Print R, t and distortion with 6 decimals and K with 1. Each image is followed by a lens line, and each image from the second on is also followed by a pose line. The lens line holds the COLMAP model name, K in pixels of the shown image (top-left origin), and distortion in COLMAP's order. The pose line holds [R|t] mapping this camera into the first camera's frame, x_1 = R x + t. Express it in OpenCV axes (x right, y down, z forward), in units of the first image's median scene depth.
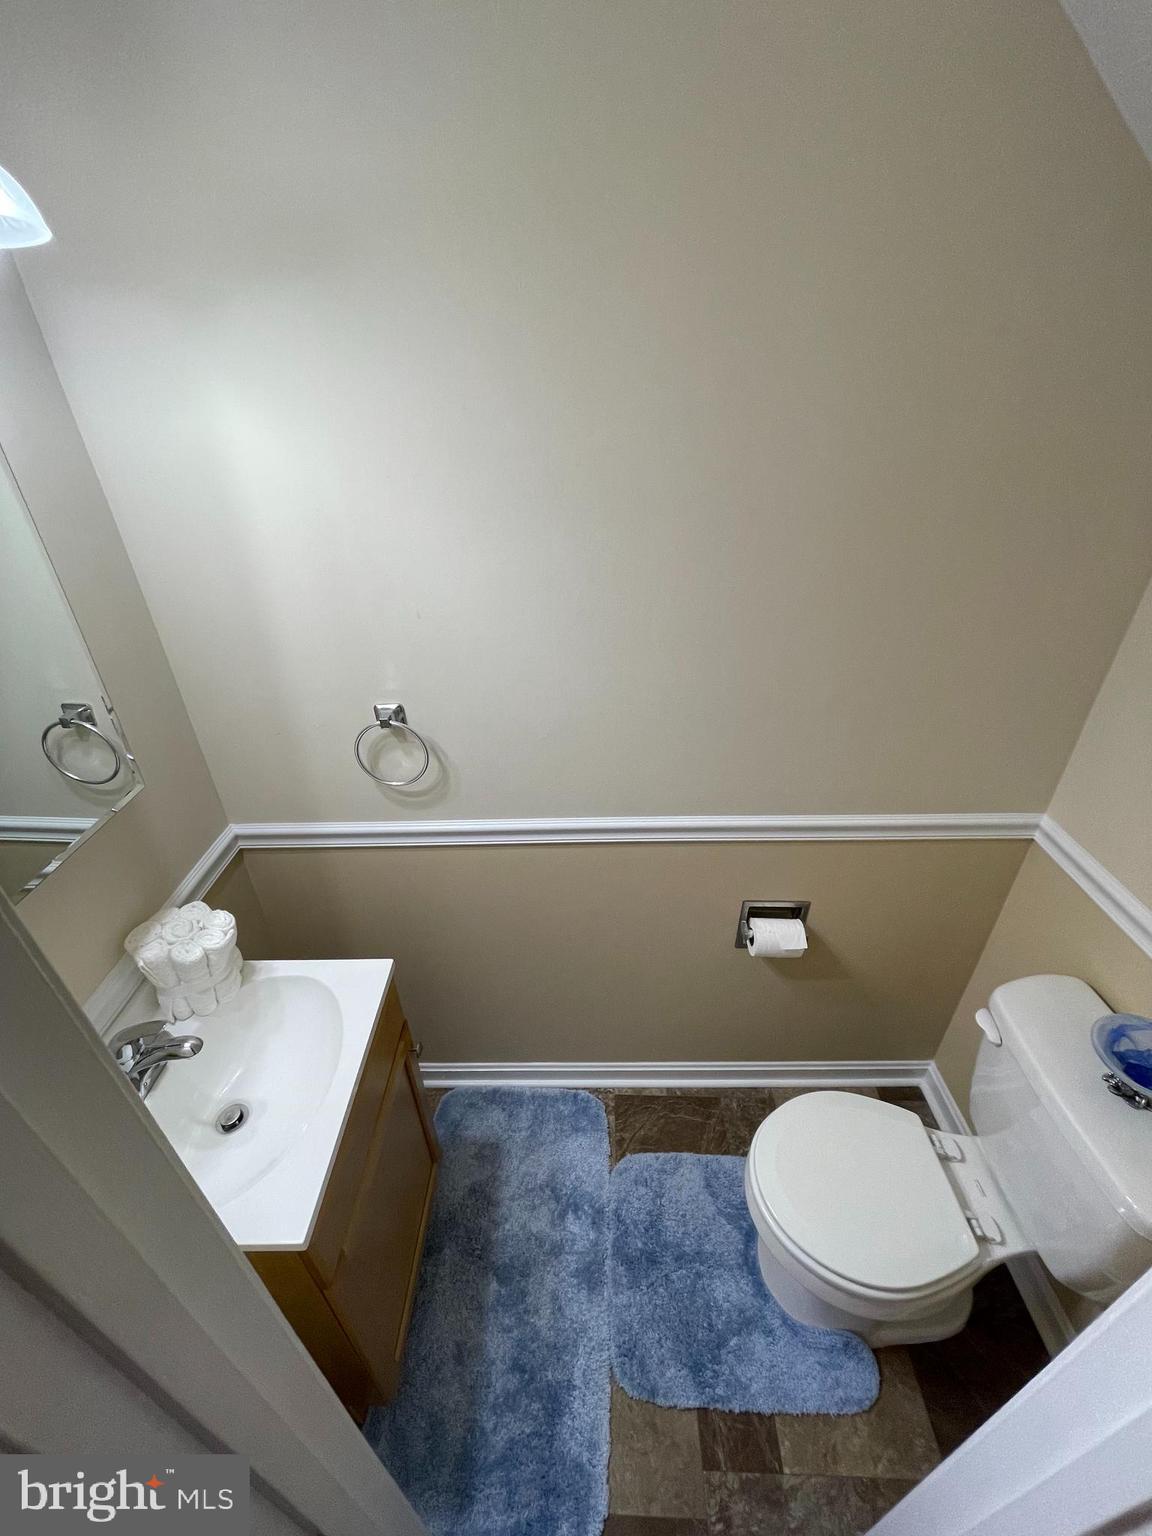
lens RADIAL K [[621.0, 0, 574.2], [0, 621.0, 765.6], [0, 0, 1]] dist [-0.006325, 0.005519]
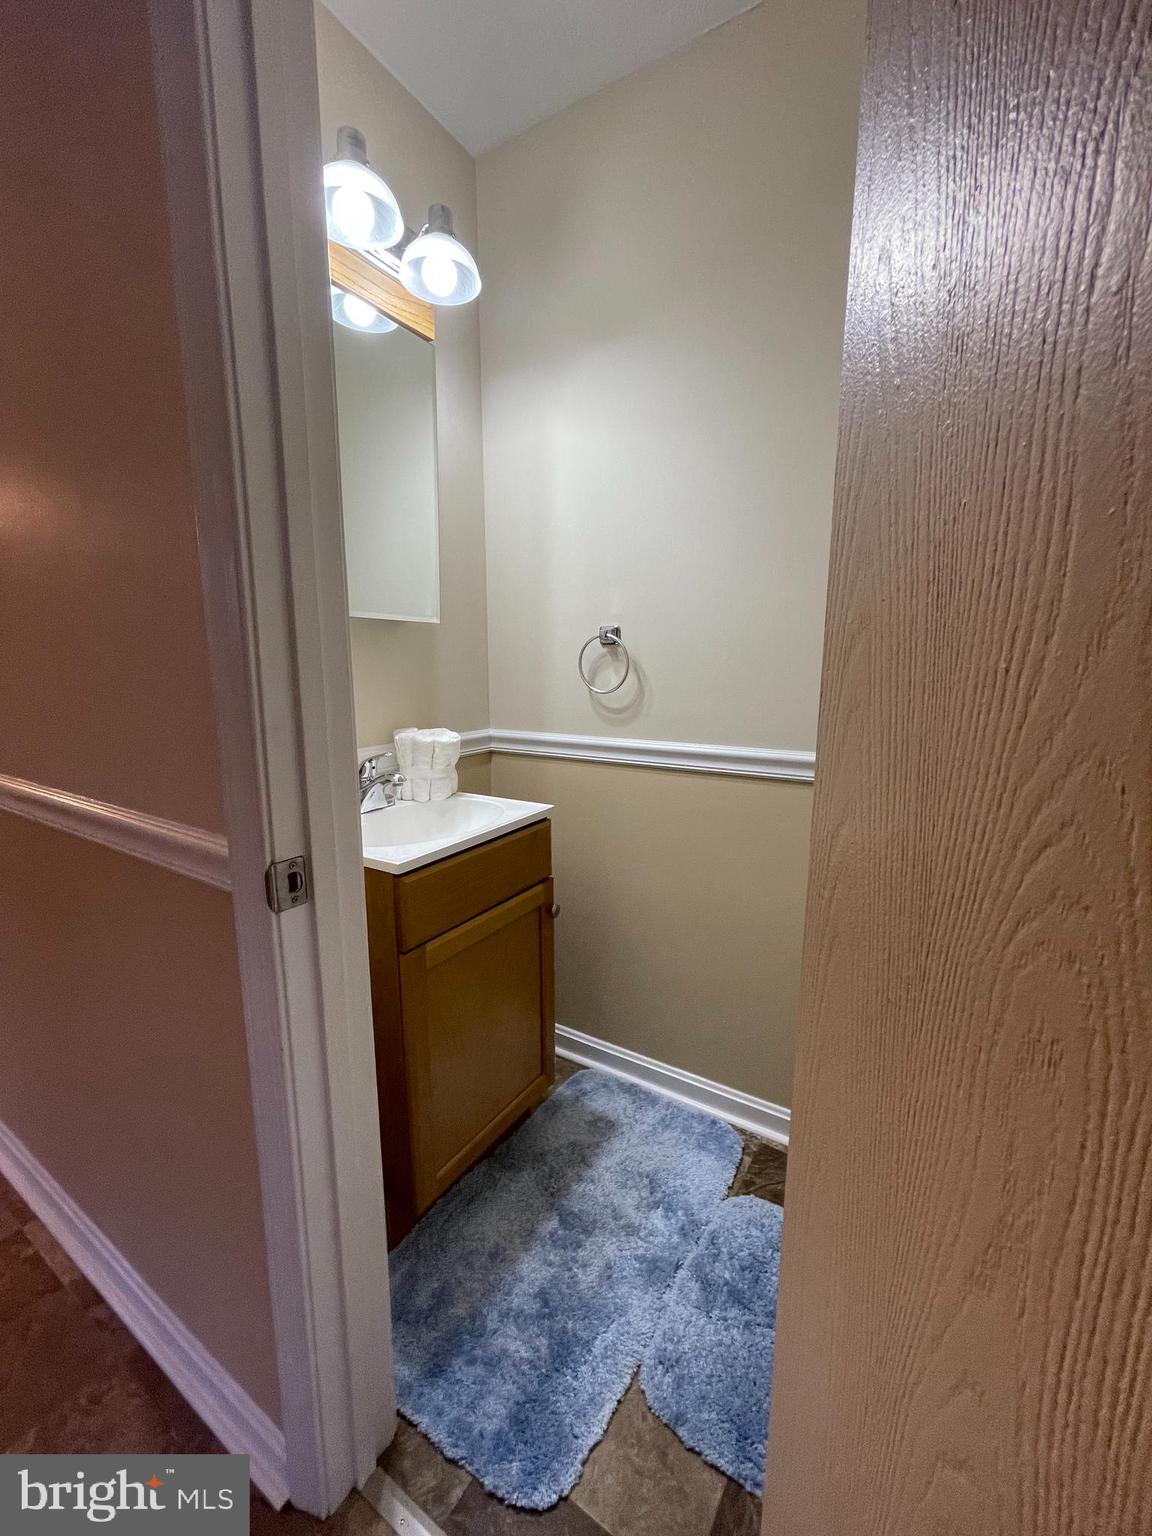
lens RADIAL K [[621.0, 0, 574.2], [0, 621.0, 765.6], [0, 0, 1]] dist [-0.006325, 0.005519]
pose [[0.849867, 0.102747, -0.516884, 0.299999], [-0.288470, 0.911521, -0.293112, 0.503136], [0.441035, 0.398212, 0.804311, 0.027072]]
